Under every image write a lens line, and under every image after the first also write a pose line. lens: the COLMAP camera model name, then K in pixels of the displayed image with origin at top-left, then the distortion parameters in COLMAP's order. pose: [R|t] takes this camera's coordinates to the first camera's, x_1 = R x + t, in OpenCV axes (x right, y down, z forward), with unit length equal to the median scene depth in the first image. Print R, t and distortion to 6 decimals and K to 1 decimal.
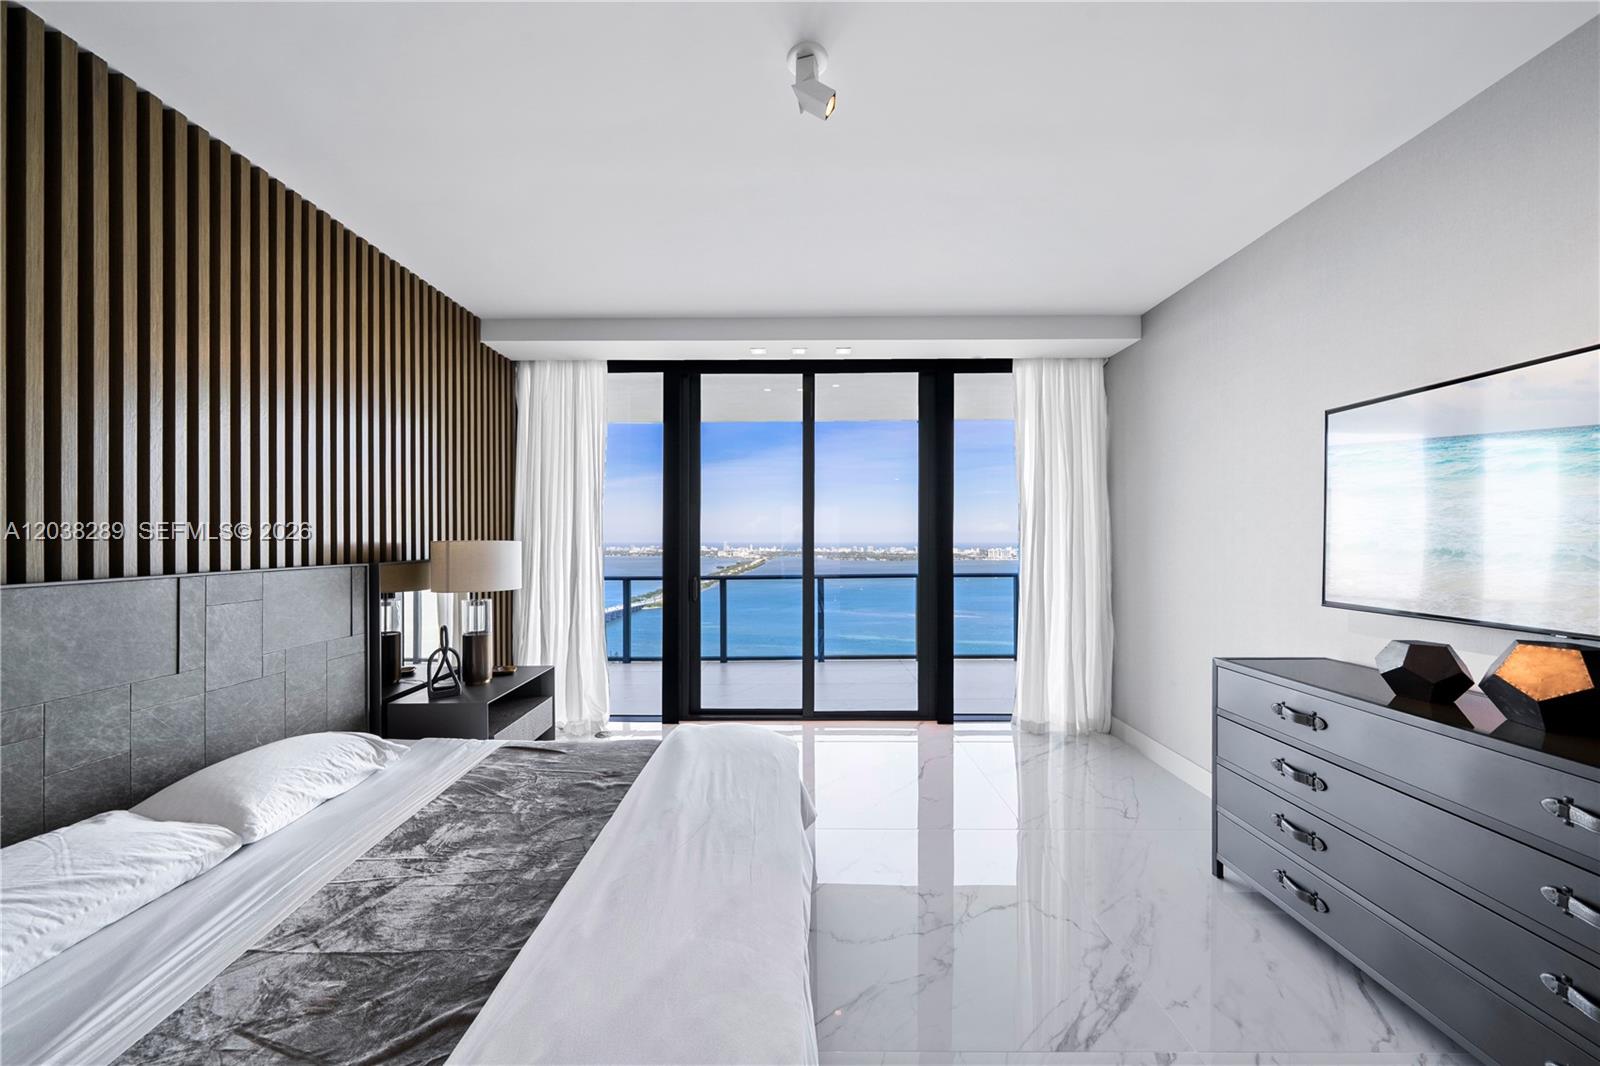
lens RADIAL K [[544.9, 0, 795.0], [0, 544.9, 529.0], [0, 0, 1]] dist [-0.002773, 0.000014]
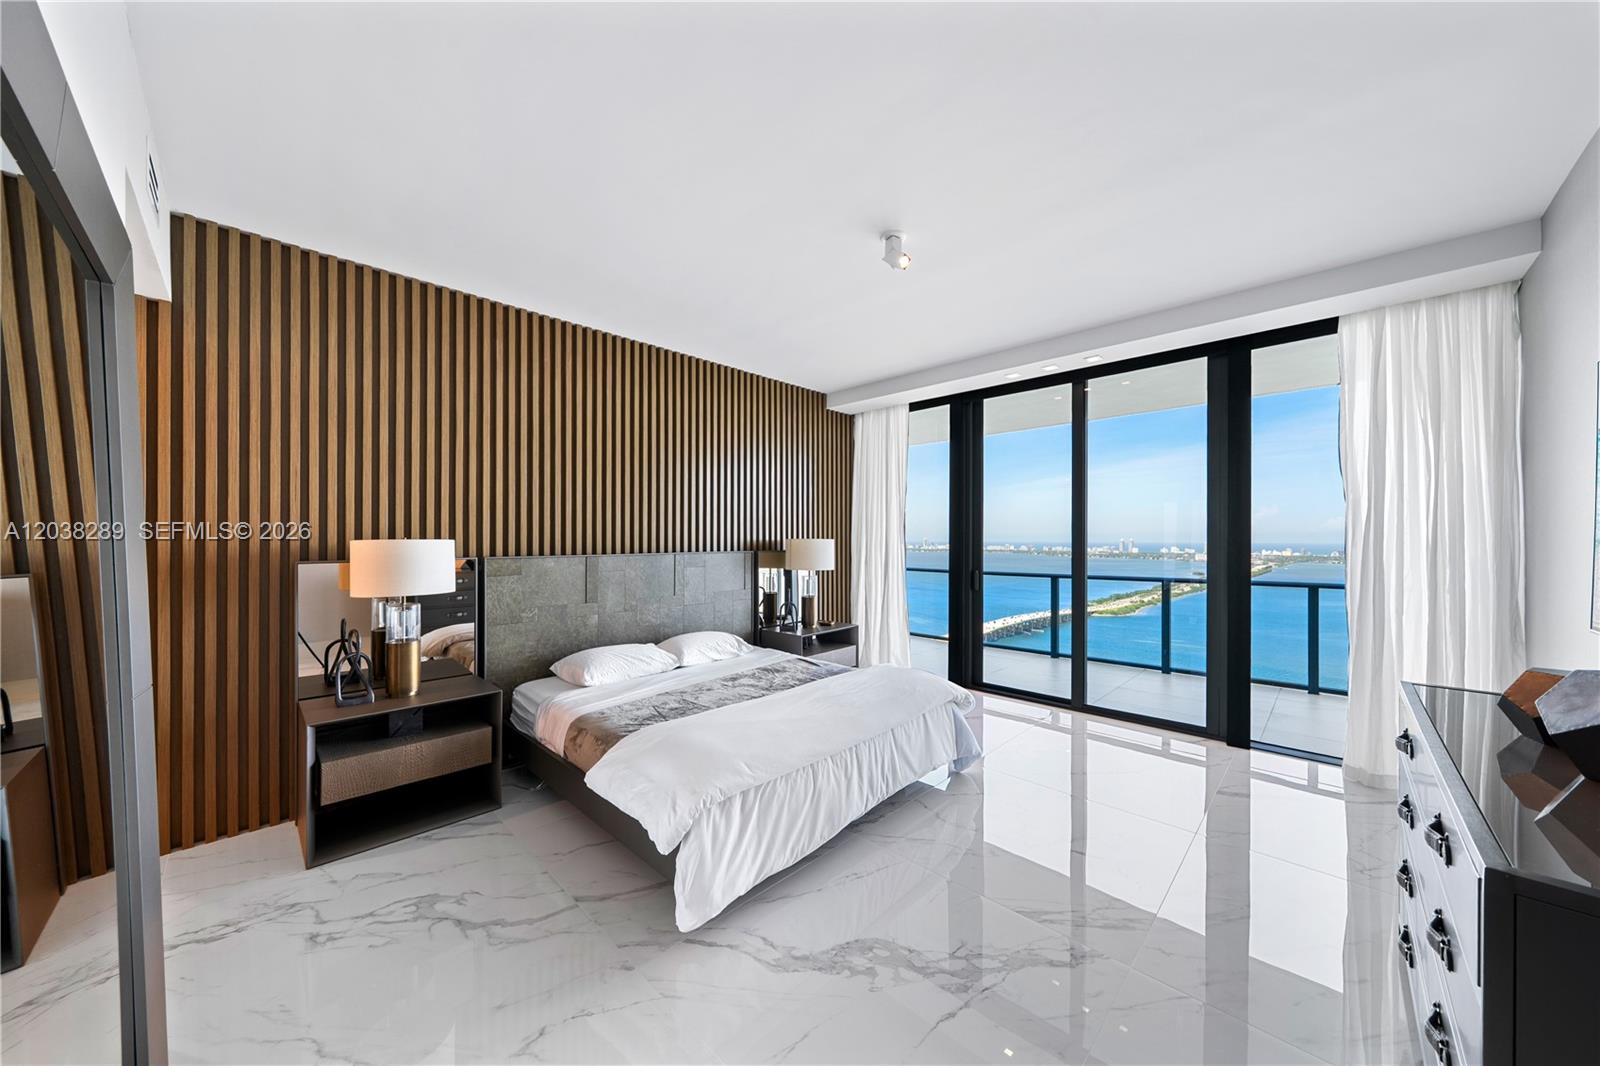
lens RADIAL K [[544.9, 0, 791.7], [0, 544.9, 512.8], [0, 0, 1]] dist [-0.002773, 0.000014]
pose [[0.712509, -0.030274, -0.701010, 0.386576], [0.010407, 0.999415, -0.032583, -0.002902], [0.701586, 0.015920, 0.712407, -0.142294]]
